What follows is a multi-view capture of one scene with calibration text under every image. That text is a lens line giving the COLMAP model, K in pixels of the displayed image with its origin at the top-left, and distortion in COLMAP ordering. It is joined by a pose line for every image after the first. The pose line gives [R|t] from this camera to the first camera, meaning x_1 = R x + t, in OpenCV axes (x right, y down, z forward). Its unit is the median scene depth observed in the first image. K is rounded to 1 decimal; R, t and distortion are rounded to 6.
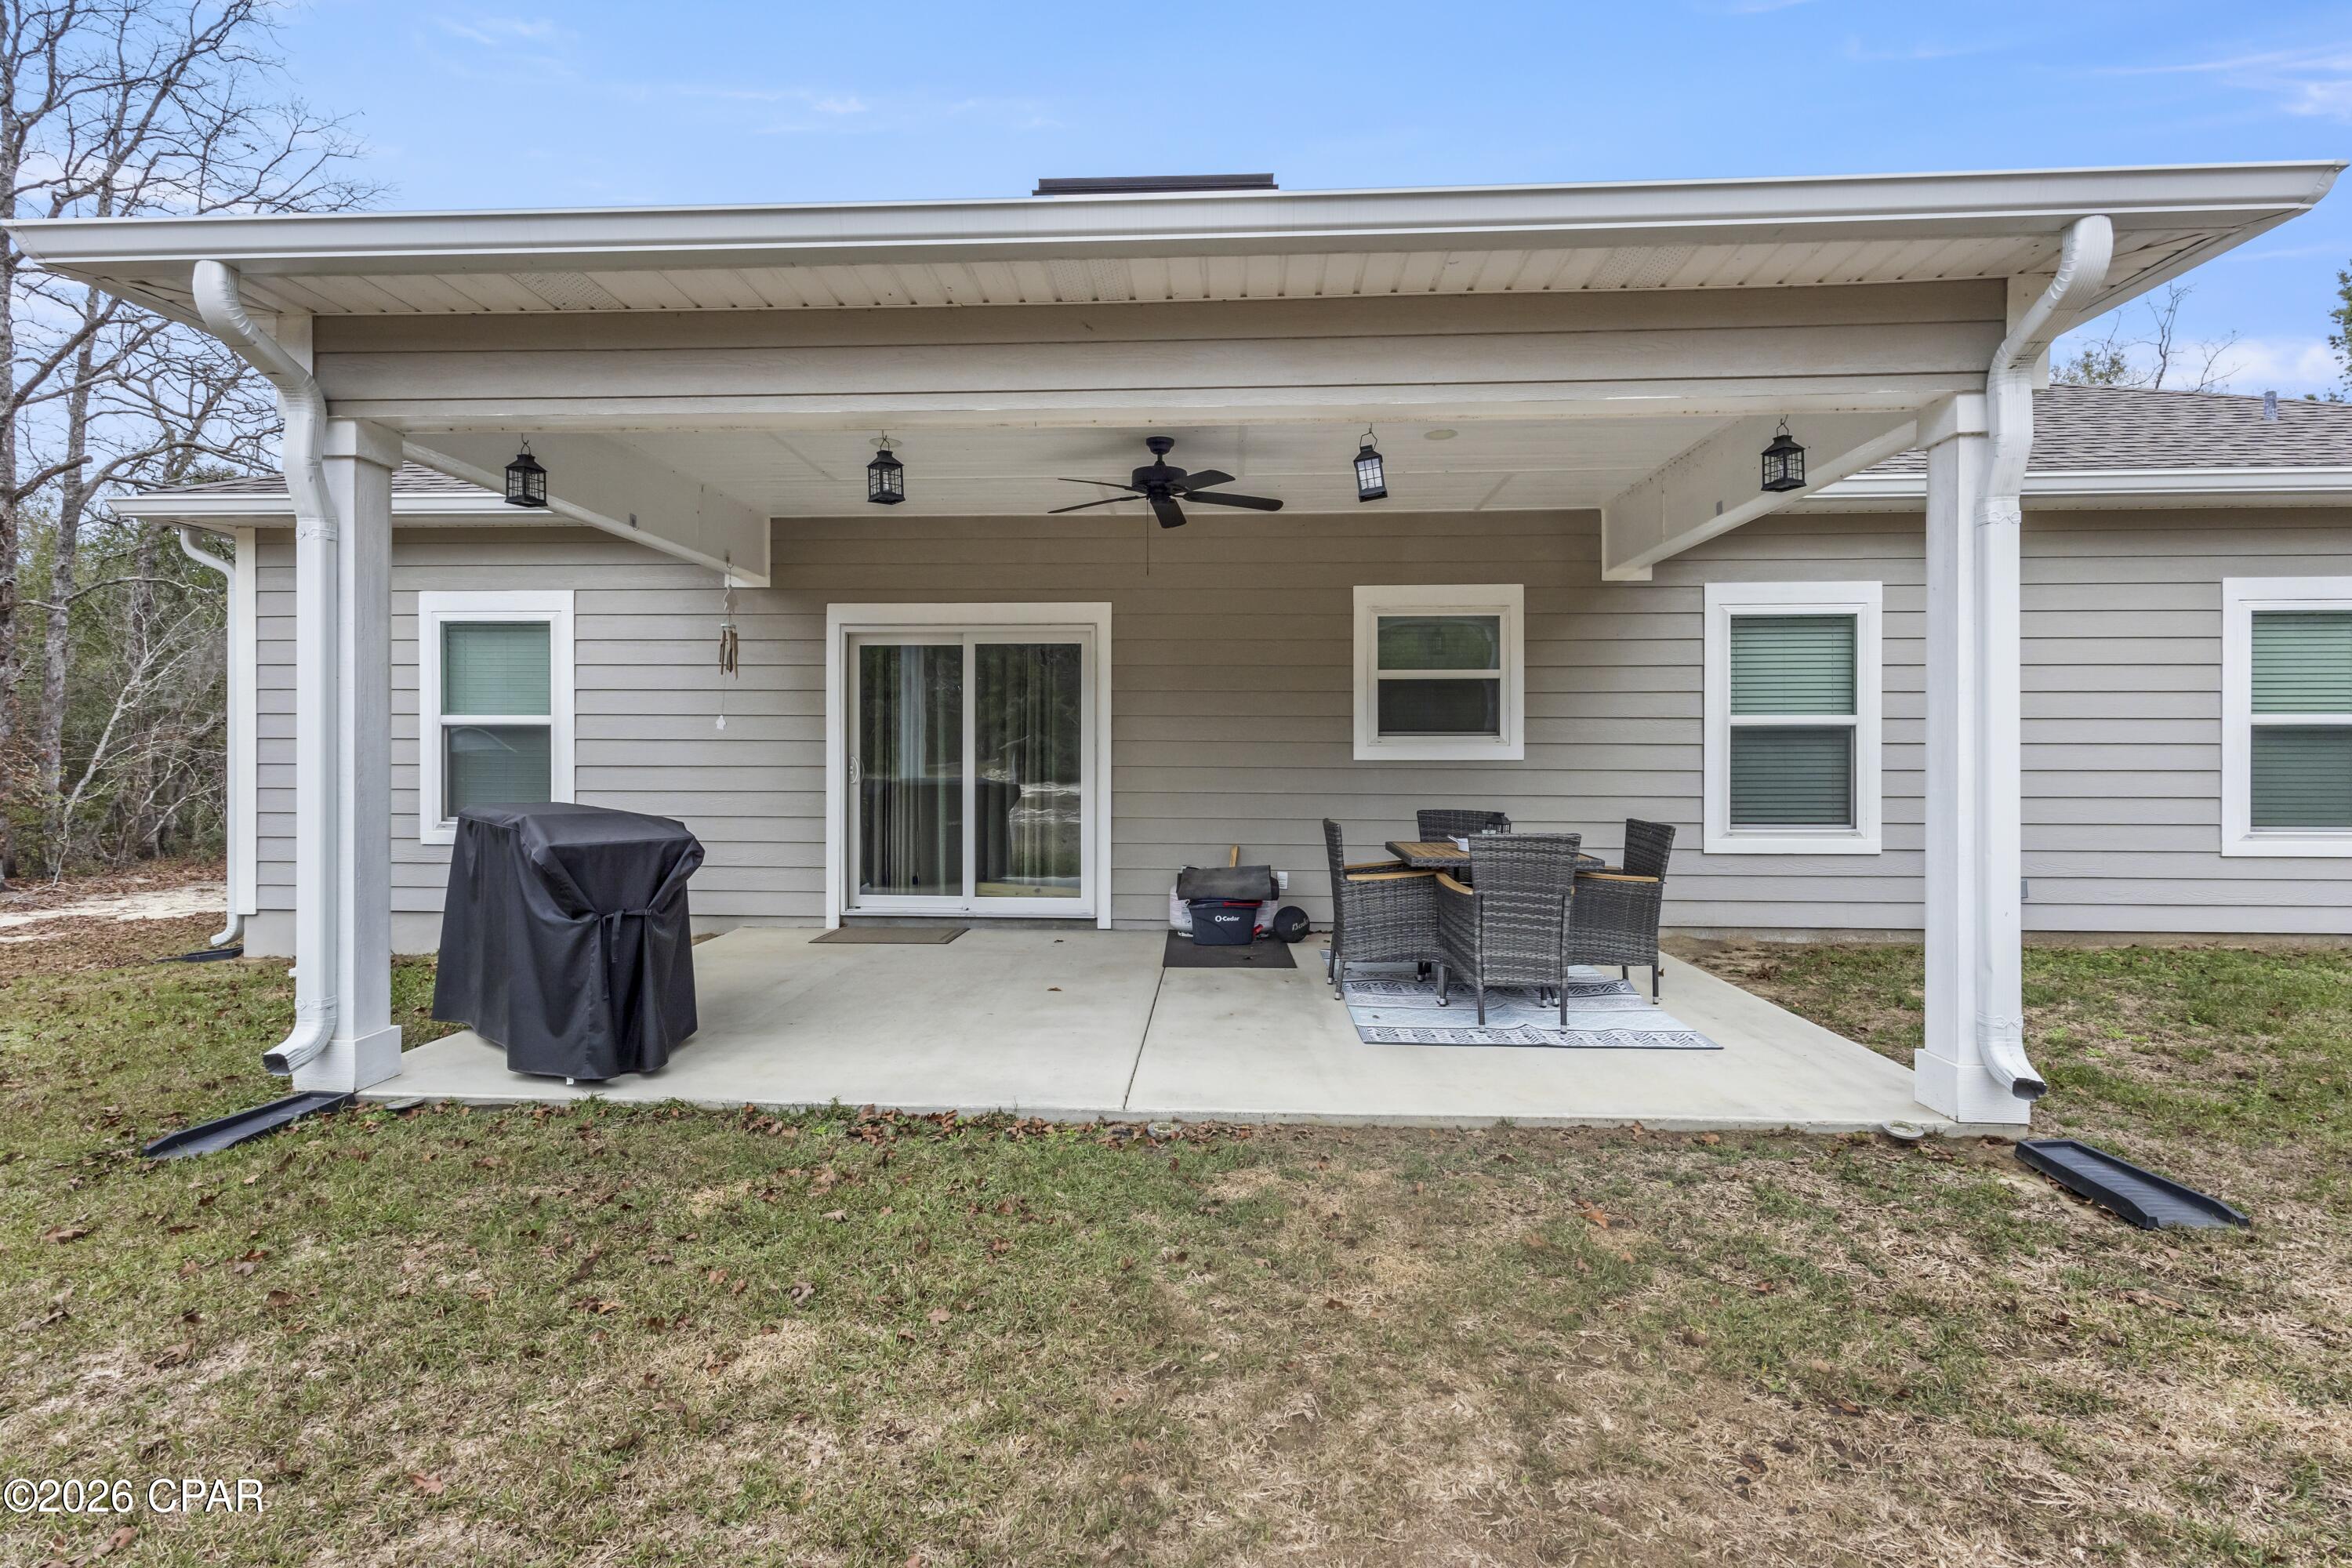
lens RADIAL K [[1107.3, 0, 1174.9], [0, 1107.3, 728.9], [0, 0, 1]] dist [0.001219, 0.001514]
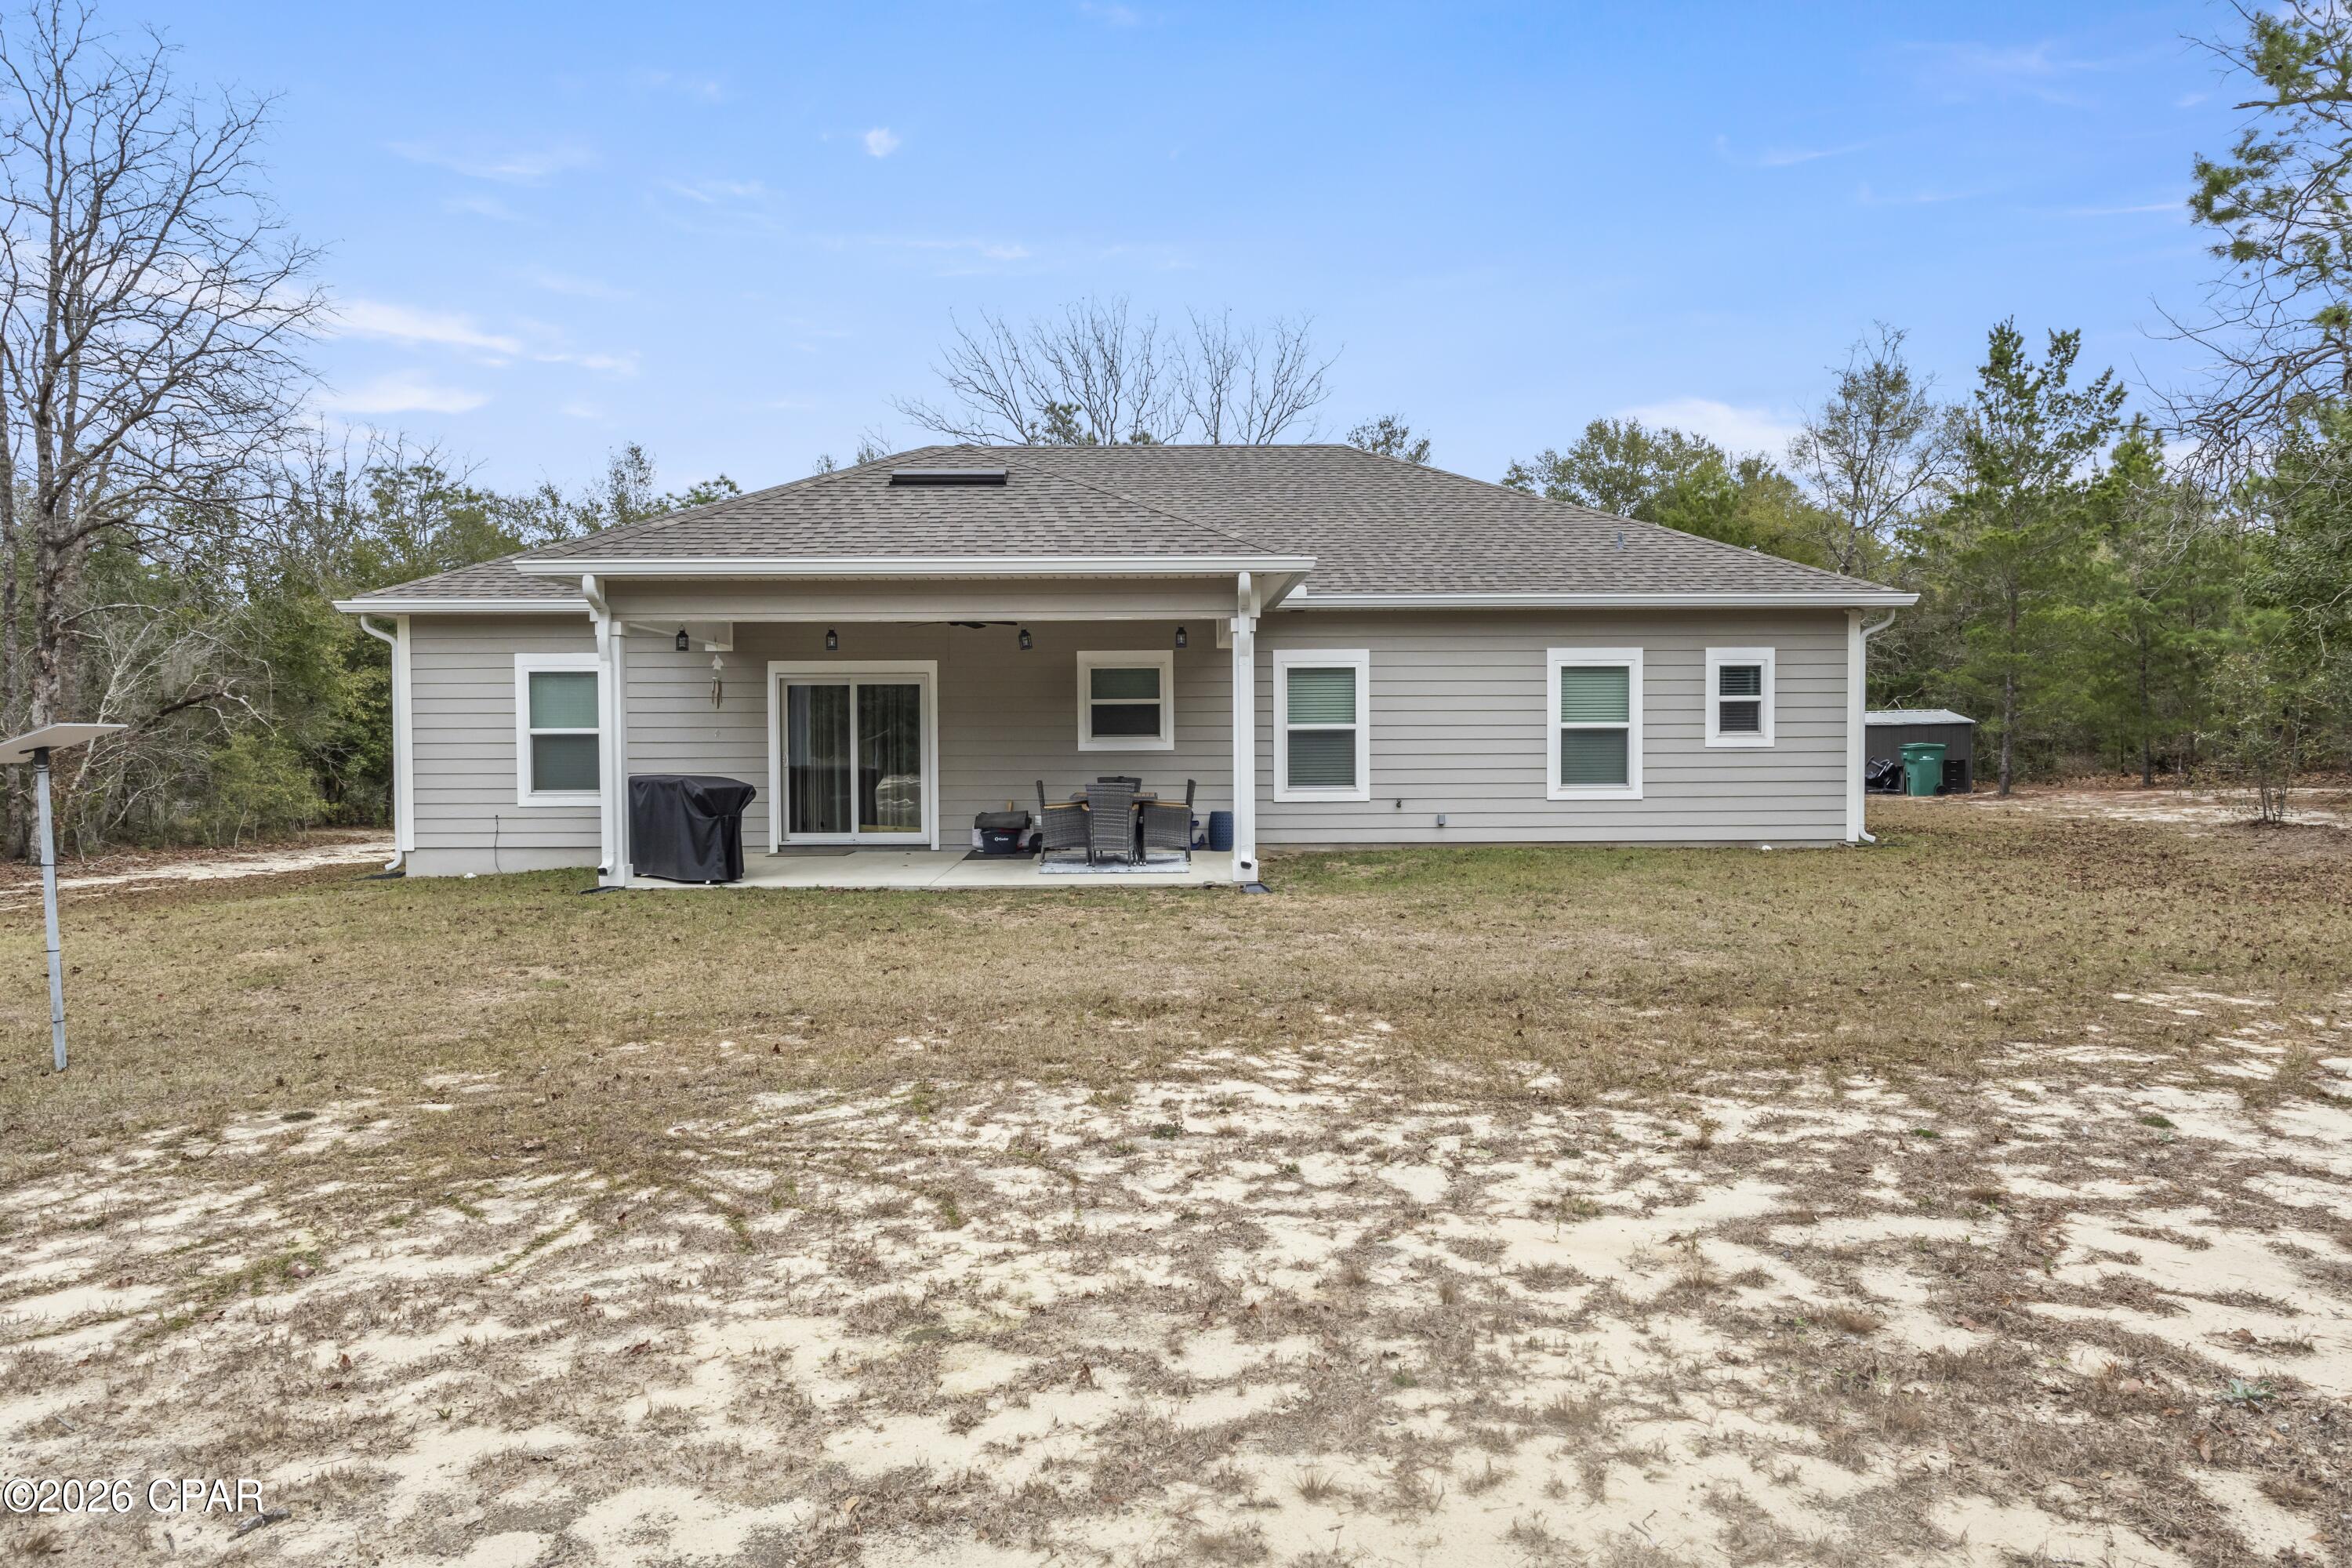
lens RADIAL K [[1486.4, 0, 1176.0], [0, 1486.4, 784.0], [0, 0, 1]] dist [-0.005929, 0.000027]
pose [[0.997831, -0.009087, 0.065200, 0.163715], [0.005605, 0.998558, 0.053386, -0.044549], [-0.065591, -0.052904, 0.996443, -1.355629]]
